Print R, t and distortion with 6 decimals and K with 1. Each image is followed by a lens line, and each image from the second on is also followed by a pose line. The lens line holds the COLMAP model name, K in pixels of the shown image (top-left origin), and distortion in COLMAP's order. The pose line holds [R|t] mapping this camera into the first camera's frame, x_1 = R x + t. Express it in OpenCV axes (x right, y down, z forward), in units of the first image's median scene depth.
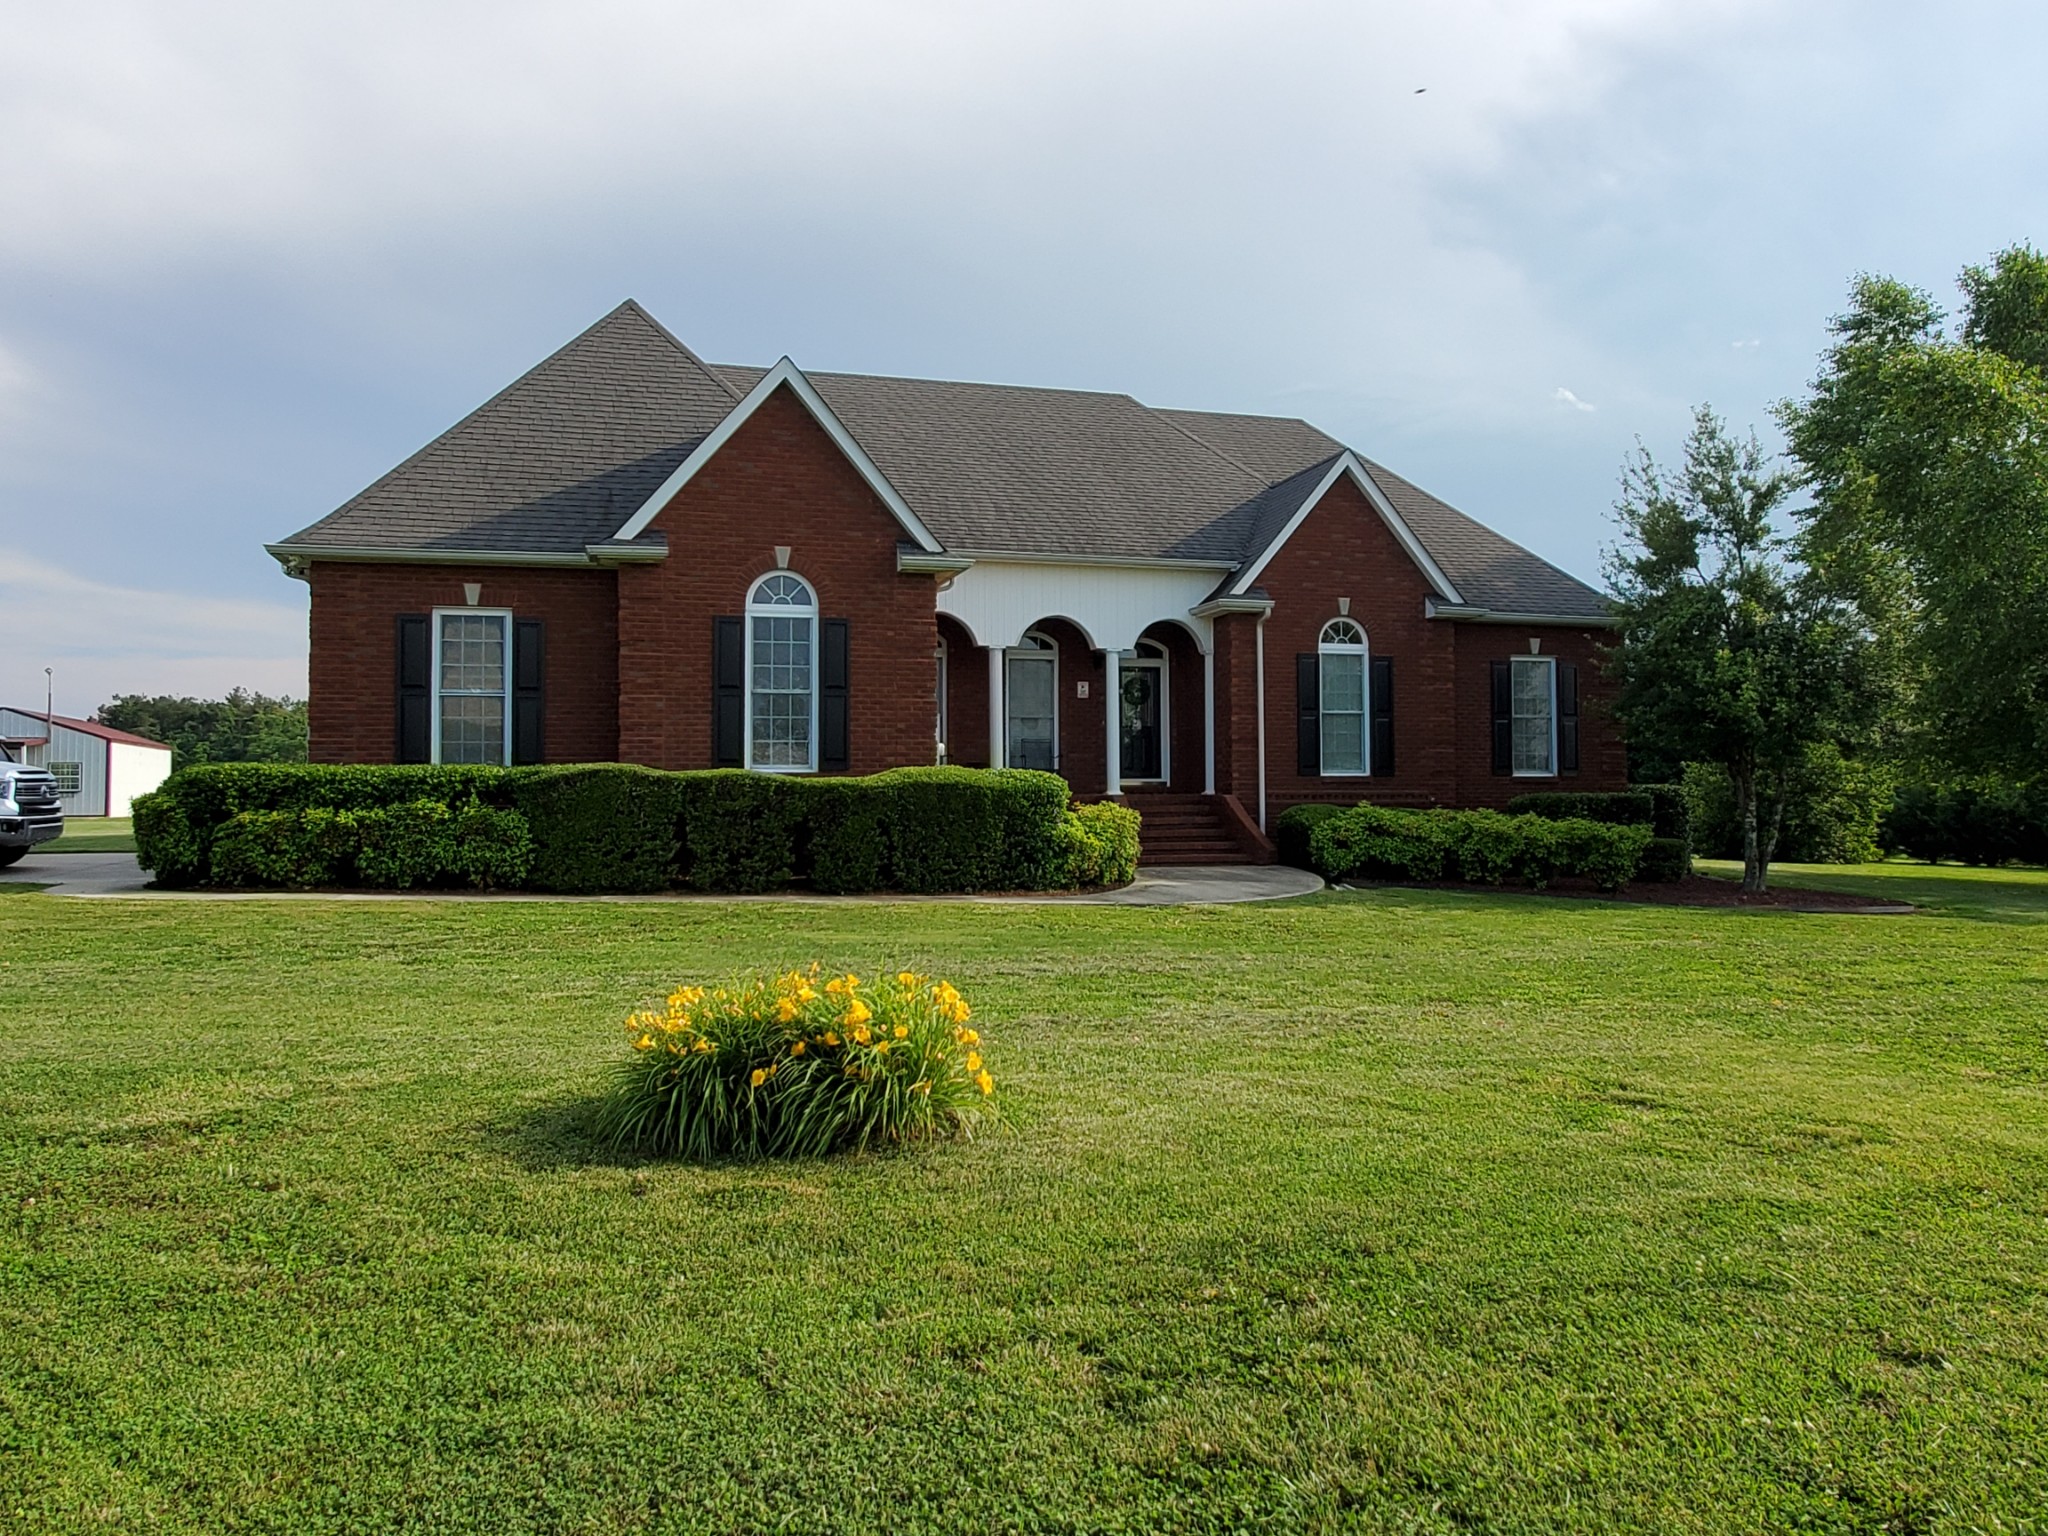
lens RADIAL K [[1543.6, 0, 1005.5], [0, 1543.6, 758.9], [0, 0, 1]] dist [0.035463, -0.046885]
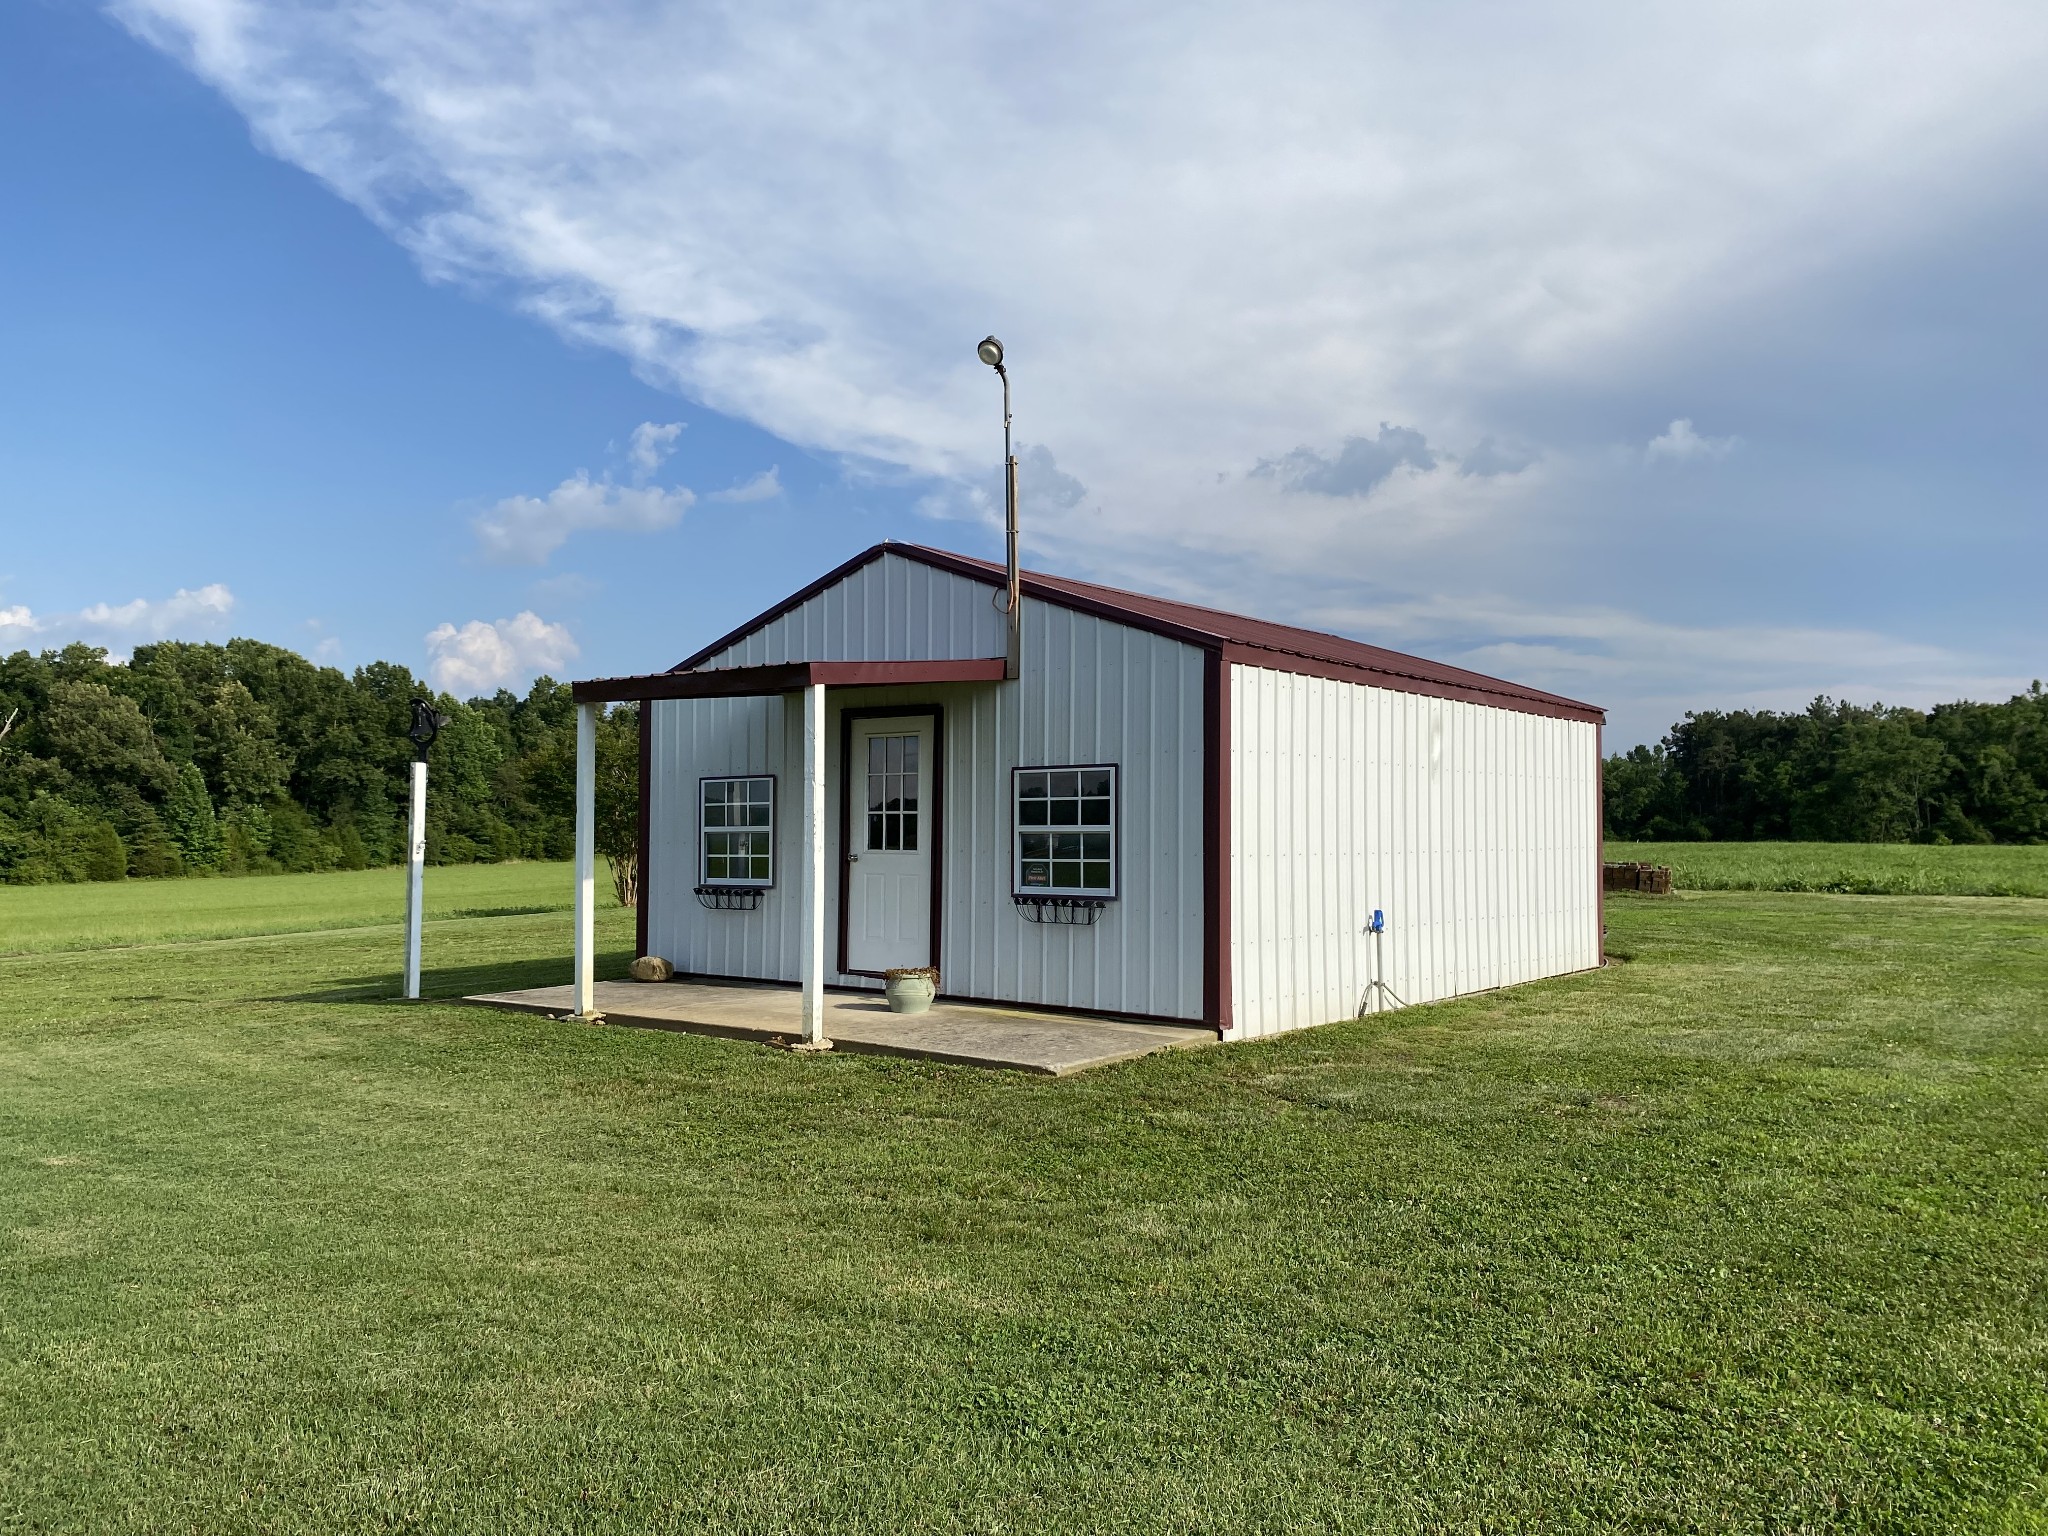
lens RADIAL K [[1543.6, 0, 1026.2], [0, 1543.6, 761.7], [0, 0, 1]] dist [0.035463, -0.046885]
pose [[0.595681, -0.022912, -0.802894, -0.360130], [0.013004, 0.999737, -0.018882, 0.004846], [0.803116, 0.000807, 0.595823, 0.723026]]
